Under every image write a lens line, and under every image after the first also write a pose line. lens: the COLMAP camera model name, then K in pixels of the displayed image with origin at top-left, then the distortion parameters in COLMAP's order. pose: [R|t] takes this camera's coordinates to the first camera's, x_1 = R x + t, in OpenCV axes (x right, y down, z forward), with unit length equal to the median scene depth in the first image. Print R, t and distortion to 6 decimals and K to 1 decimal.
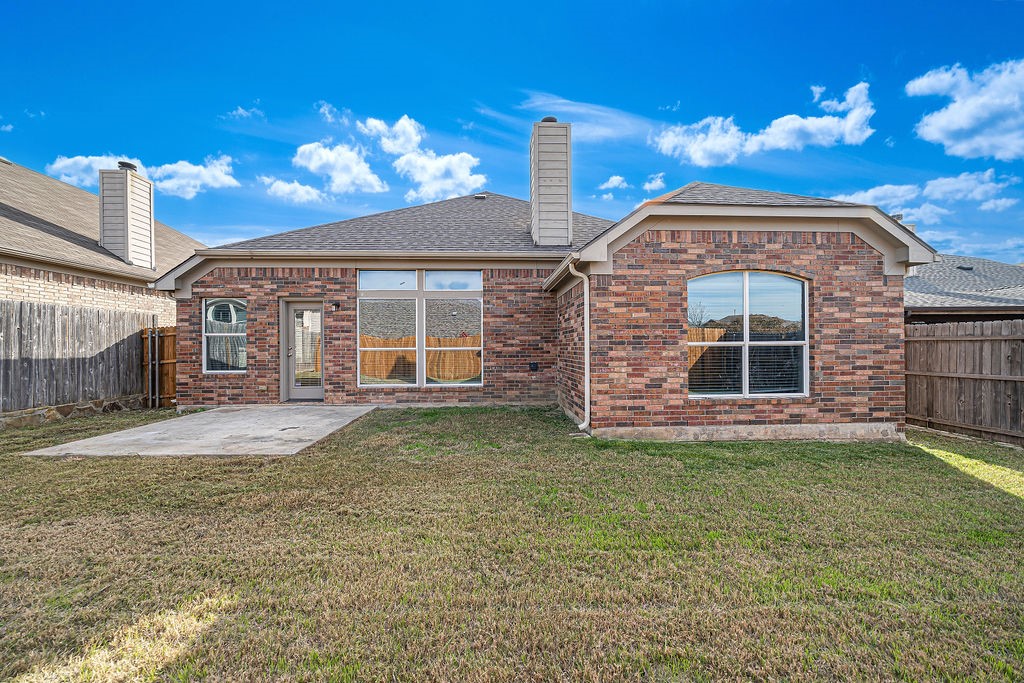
lens RADIAL K [[353.4, 0, 504.9], [0, 353.4, 348.1], [0, 0, 1]] dist [-0.008414, 0.000011]
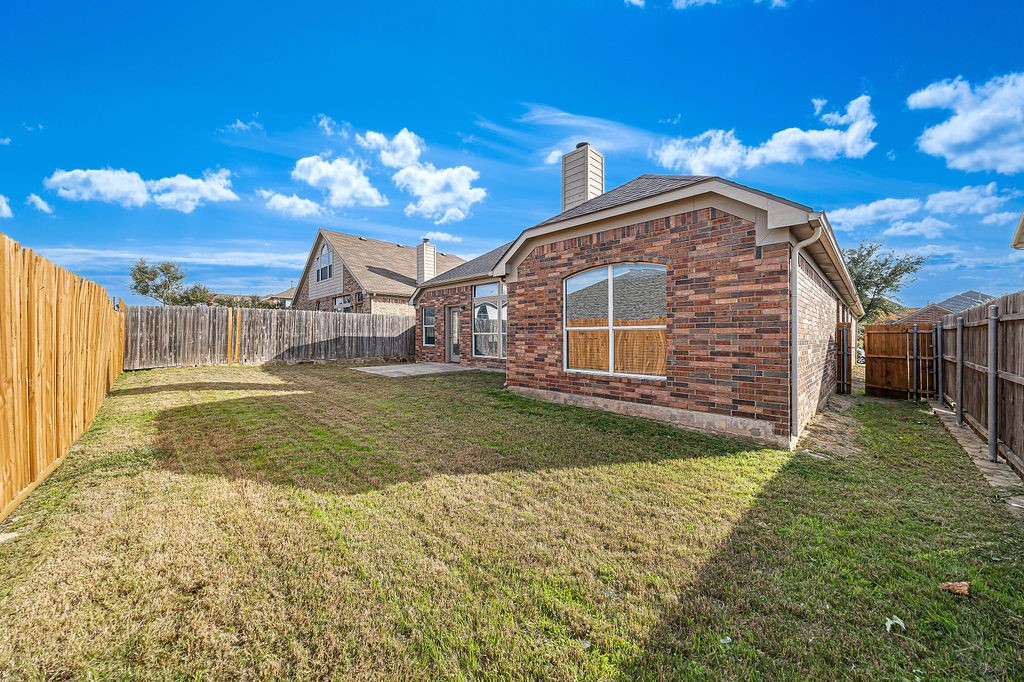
lens RADIAL K [[353.4, 0, 504.9], [0, 353.4, 347.6], [0, 0, 1]] dist [-0.008414, 0.000011]
pose [[0.679420, 0.031918, -0.733055, 1.302685], [-0.011762, 0.999399, 0.032614, 0.016396], [0.733655, -0.013537, 0.679387, -0.033971]]
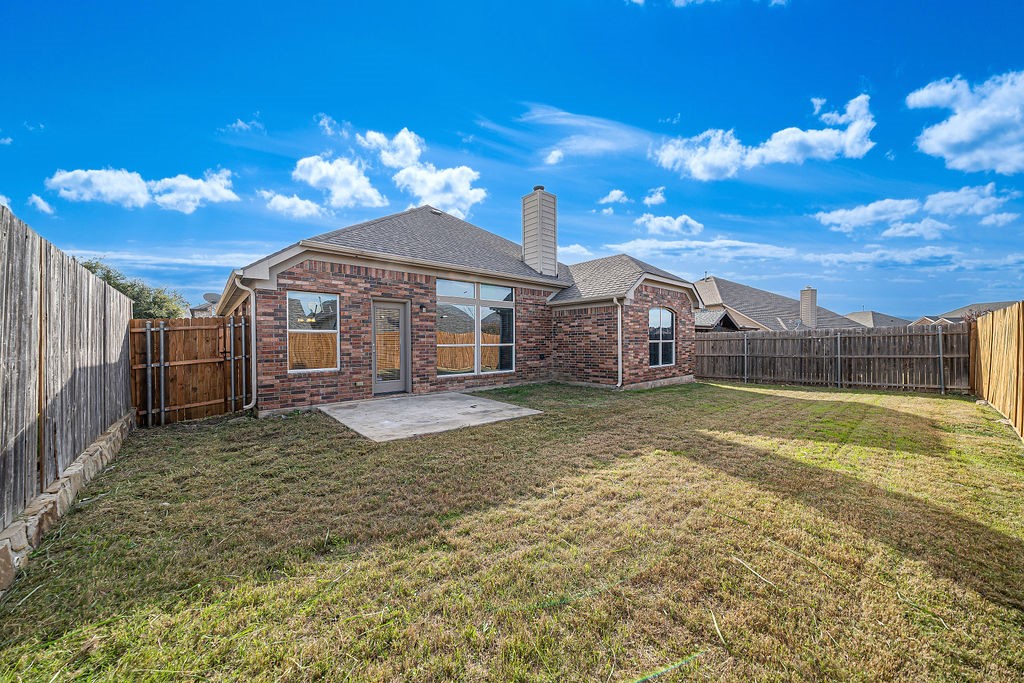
lens RADIAL K [[353.4, 0, 504.9], [0, 353.4, 348.1], [0, 0, 1]] dist [-0.008414, 0.000011]
pose [[0.786832, -0.011213, 0.617065, -1.374664], [0.005754, 0.999925, 0.010833, 0.000126], [-0.617140, -0.004974, 0.786837, -0.094200]]
